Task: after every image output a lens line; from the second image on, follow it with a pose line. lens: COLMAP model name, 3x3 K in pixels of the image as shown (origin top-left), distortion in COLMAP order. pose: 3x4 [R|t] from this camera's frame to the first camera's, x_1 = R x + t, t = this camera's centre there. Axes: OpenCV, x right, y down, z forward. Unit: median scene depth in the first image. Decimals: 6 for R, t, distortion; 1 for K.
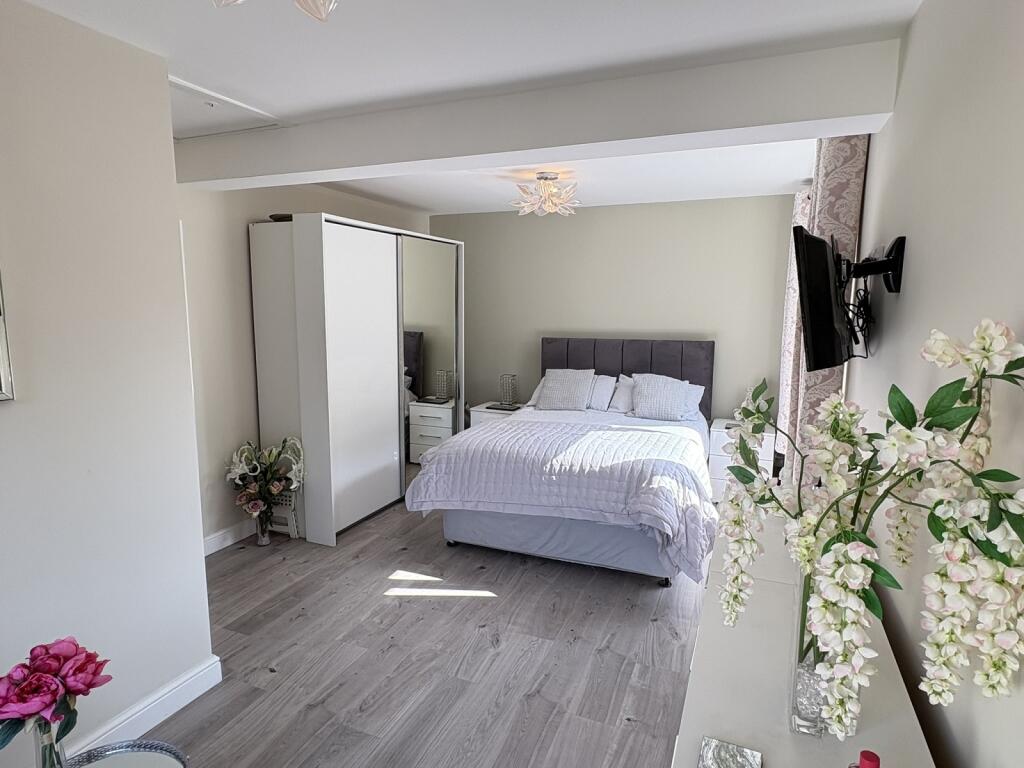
lens RADIAL K [[585.1, 0, 511.4], [0, 585.1, 381.7], [0, 0, 1]] dist [0.000529, 0.000116]
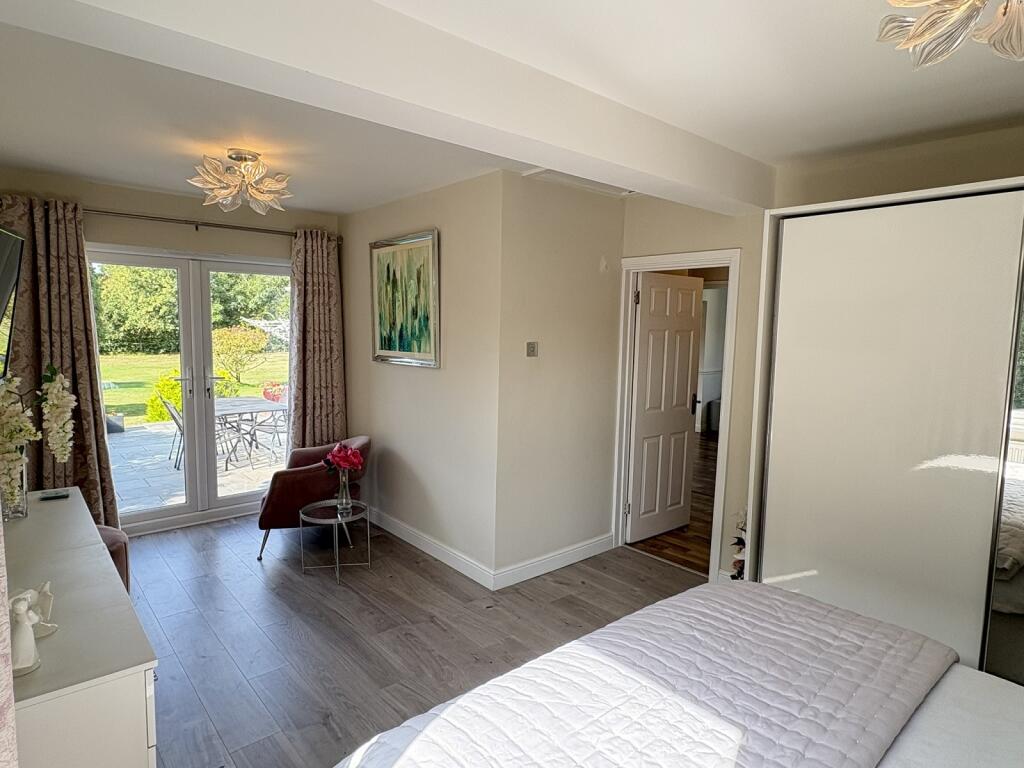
lens RADIAL K [[585.1, 0, 512.3], [0, 585.1, 383.1], [0, 0, 1]] dist [0.000529, 0.000116]
pose [[-0.446633, 0.074902, -0.891577, 0.735388], [-0.138572, 0.978675, 0.151636, -0.211654], [0.883921, 0.191273, -0.426729, 1.598759]]
